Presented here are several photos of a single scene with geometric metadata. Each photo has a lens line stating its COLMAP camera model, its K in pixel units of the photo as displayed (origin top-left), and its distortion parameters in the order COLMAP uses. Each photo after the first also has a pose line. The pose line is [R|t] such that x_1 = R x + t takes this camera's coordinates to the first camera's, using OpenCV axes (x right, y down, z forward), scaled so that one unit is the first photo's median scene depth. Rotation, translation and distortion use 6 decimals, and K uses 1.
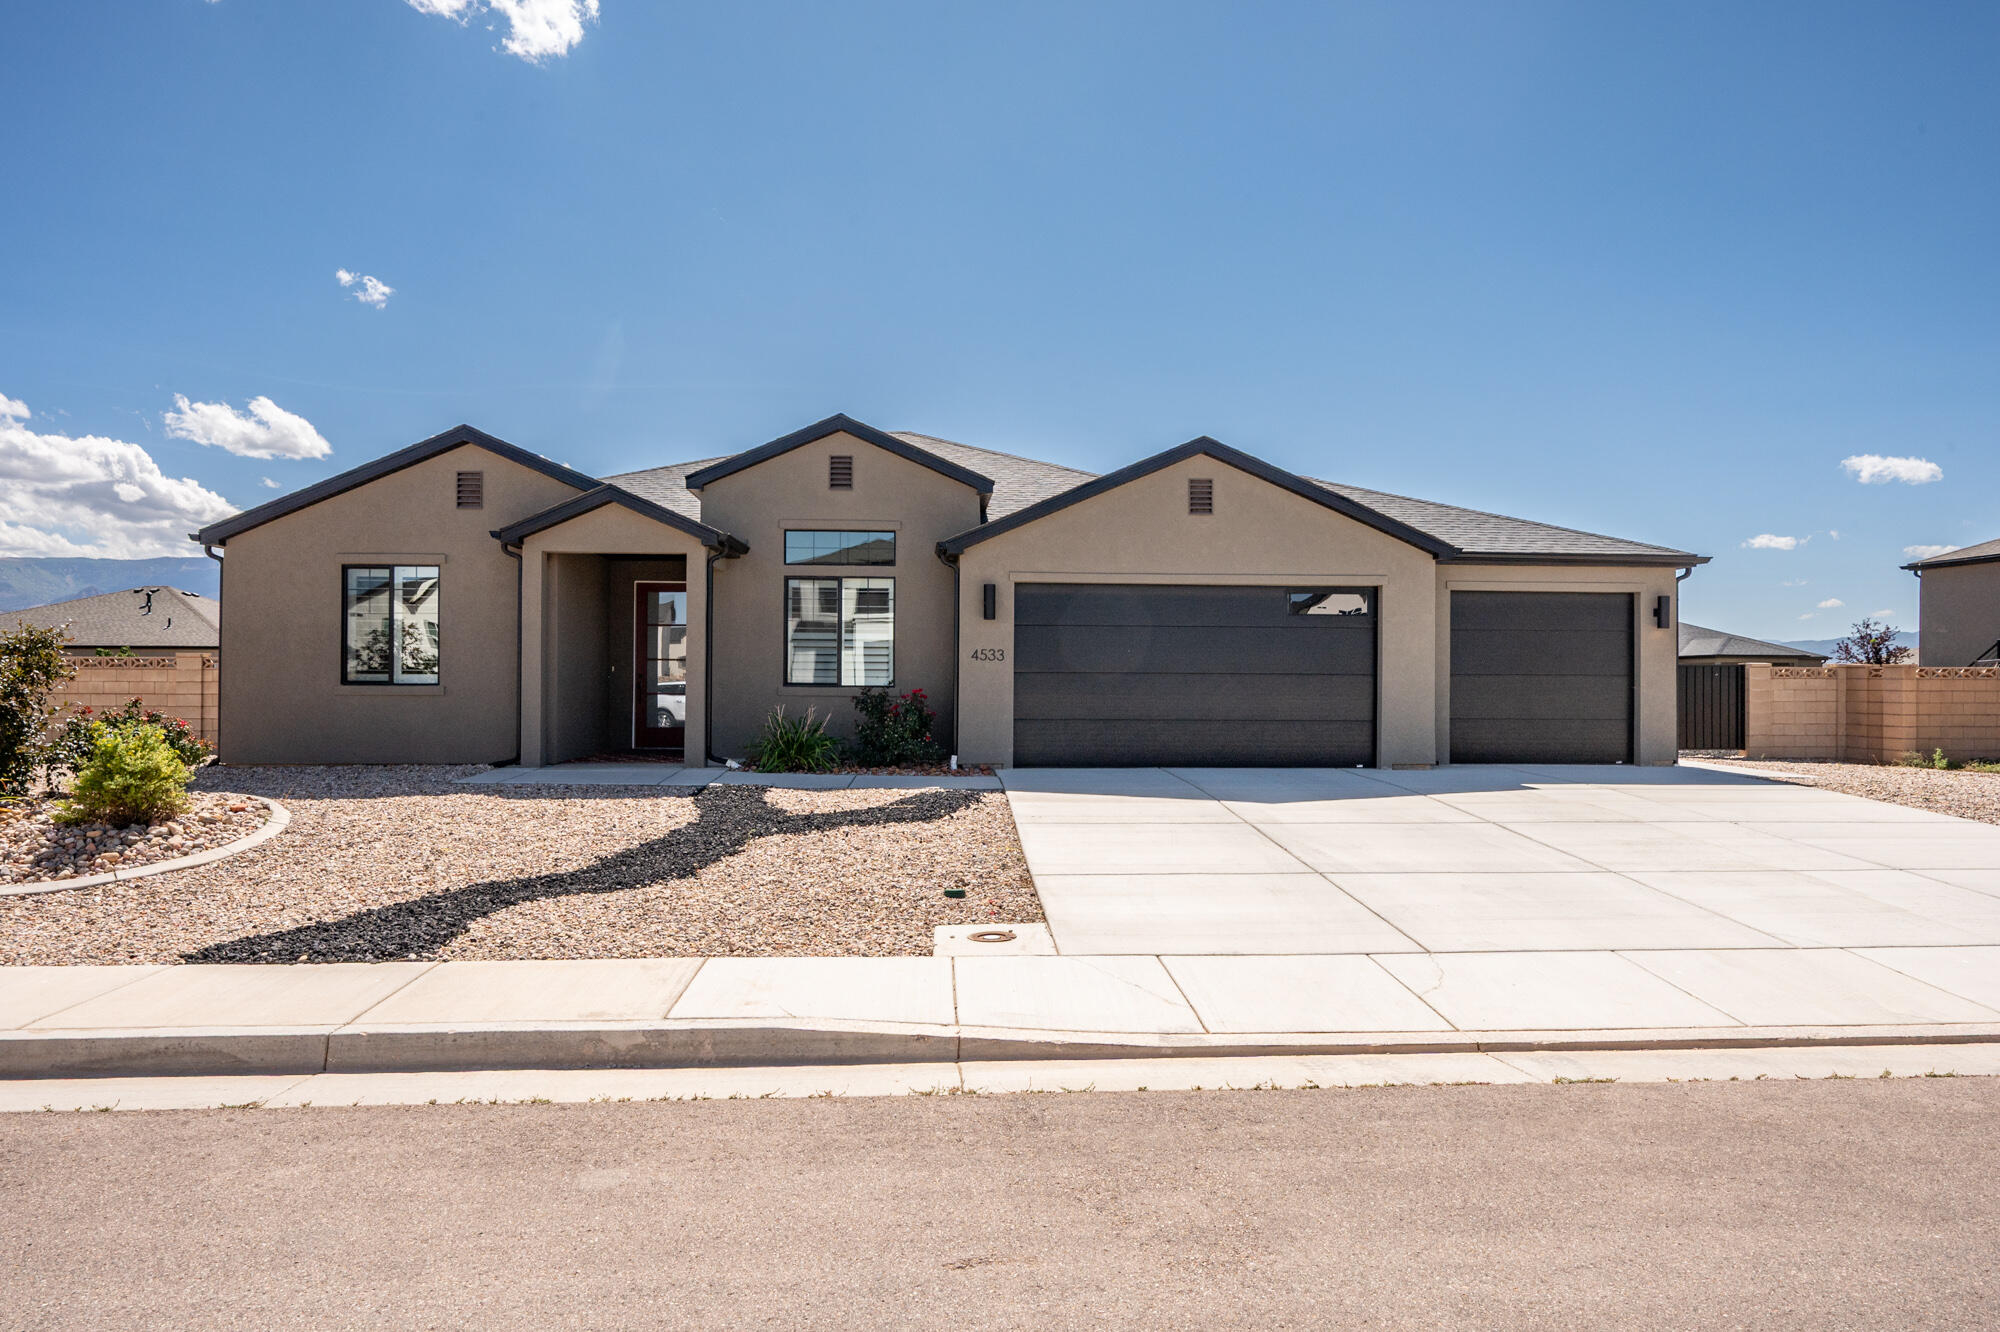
lens RADIAL K [[1149.7, 0, 999.0], [0, 1149.7, 679.7], [0, 0, 1]] dist [0.001647, 0.000775]
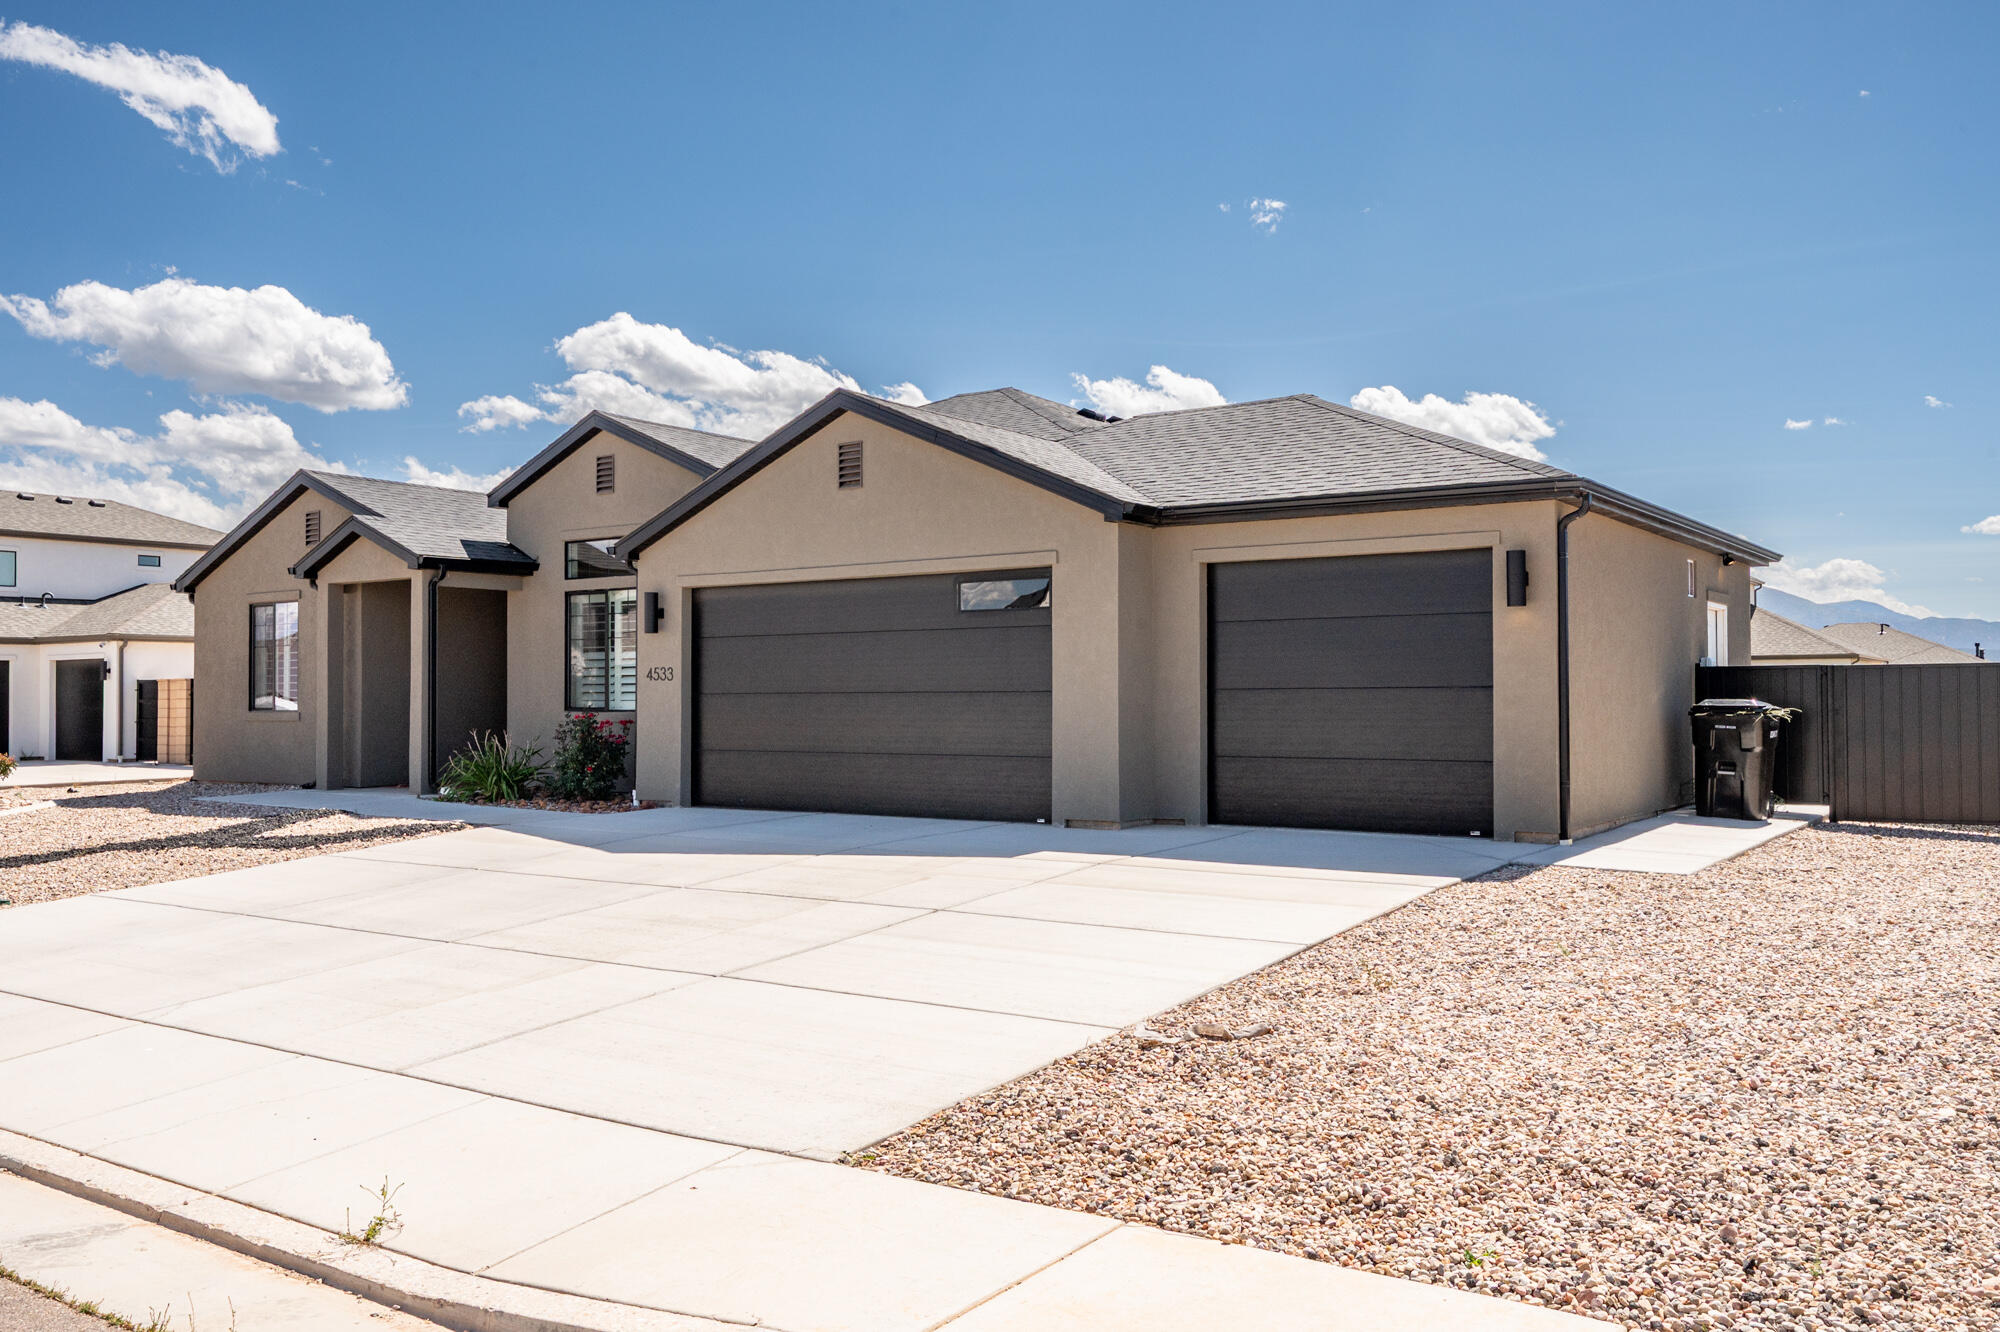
lens RADIAL K [[1628.9, 0, 992.1], [0, 1628.9, 671.0], [0, 0, 1]] dist [0.020646, 0.003173]
pose [[0.777196, -0.018503, -0.628986, 0.935423], [0.008389, 0.999783, -0.019045, 0.001258], [0.629202, 0.009525, 0.777183, 0.205279]]
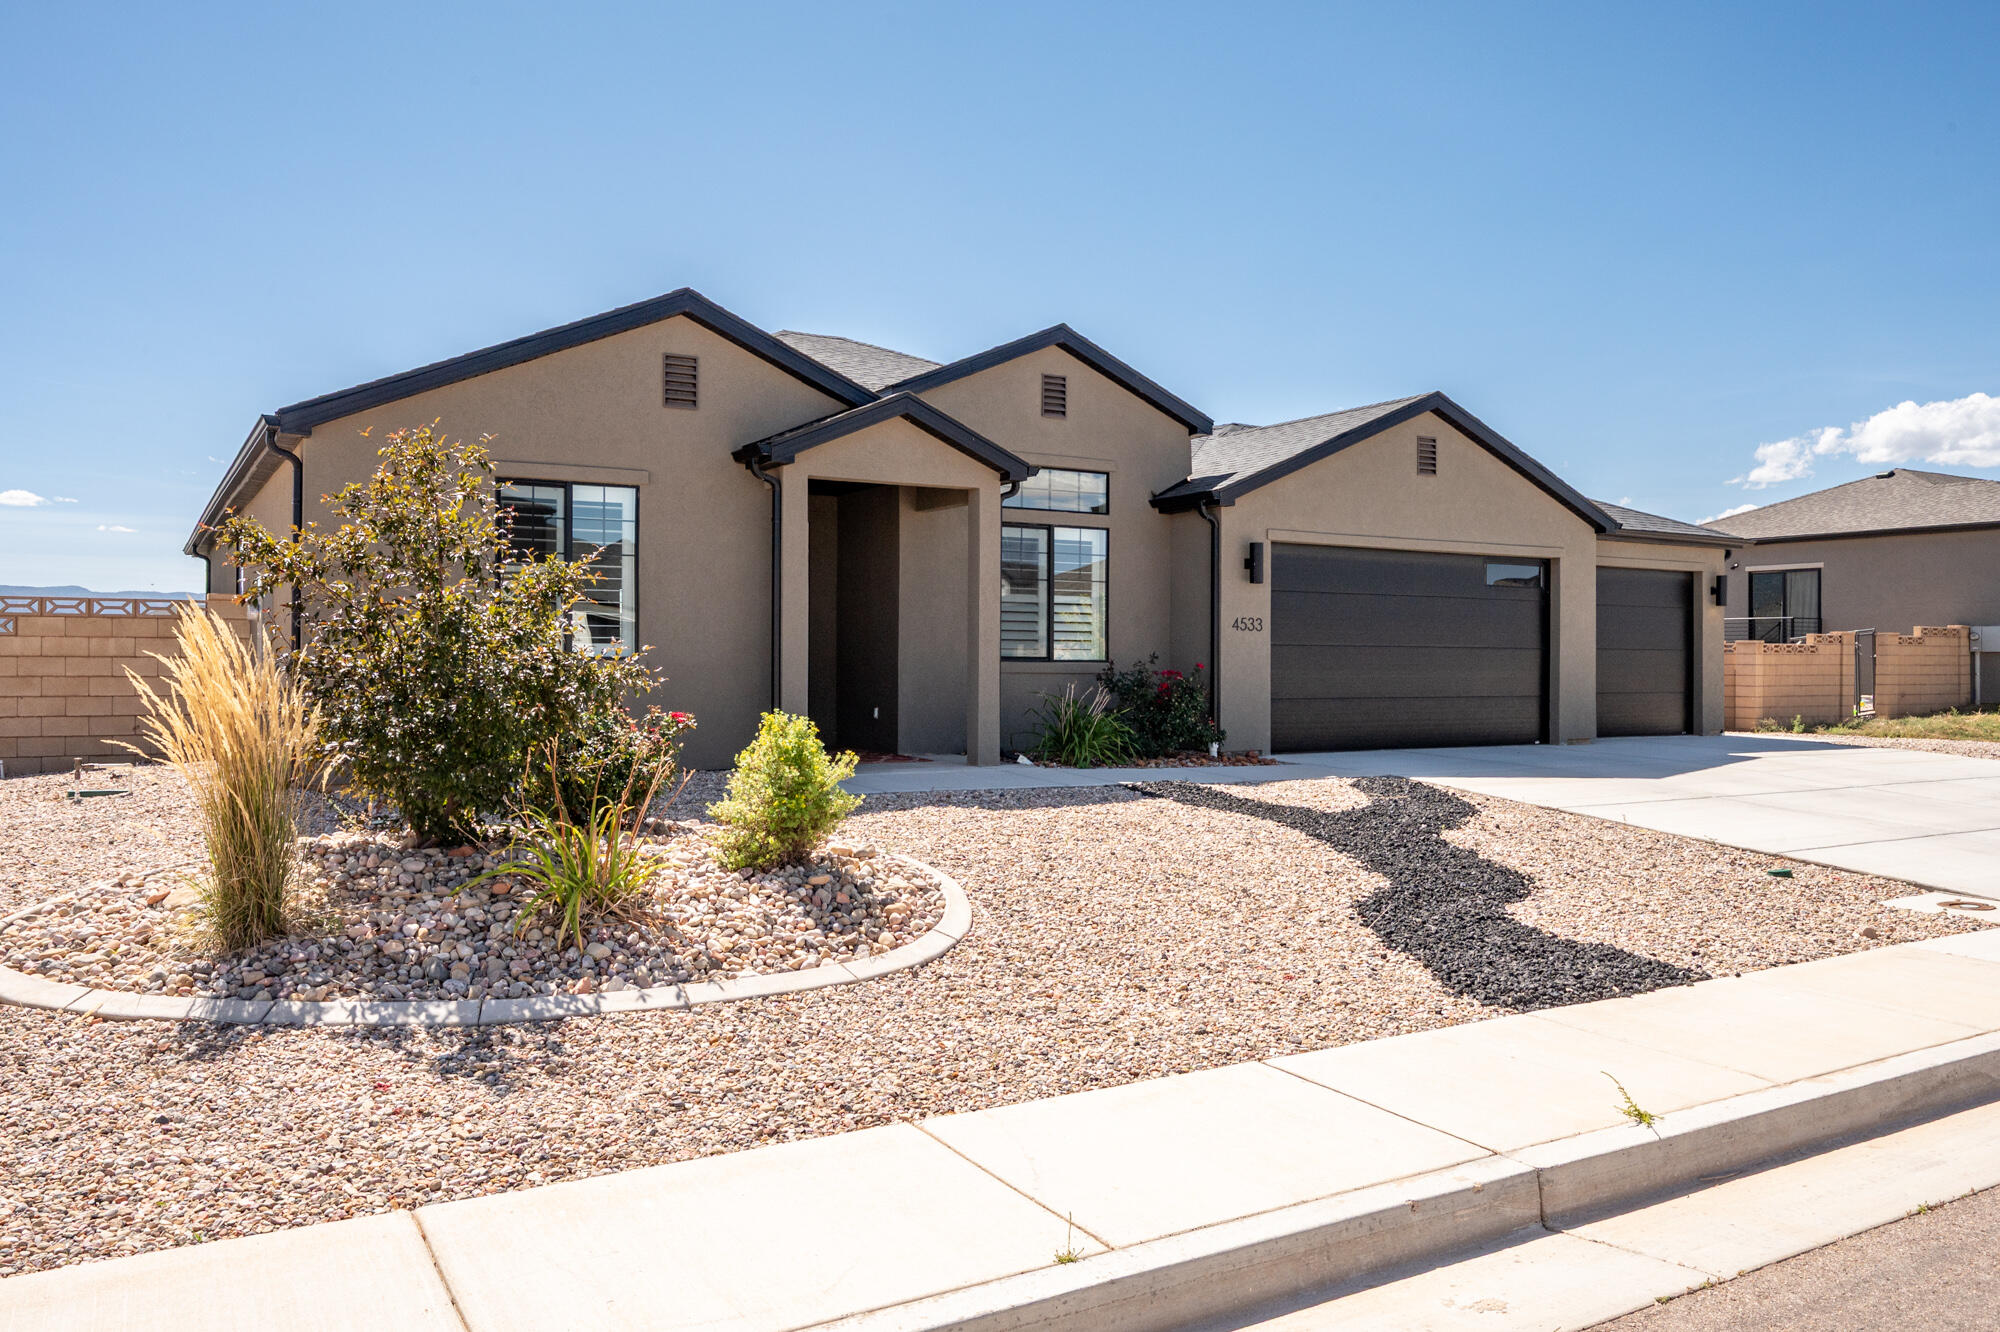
lens RADIAL K [[1430.2, 0, 1008.2], [0, 1430.2, 655.0], [0, 0, 1]] dist [0.012787, 0.001246]
pose [[0.892322, 0.001437, 0.451397, -0.643561], [-0.002261, 0.999997, 0.001286, 0.000407], [-0.451393, -0.002169, 0.892323, 0.121454]]
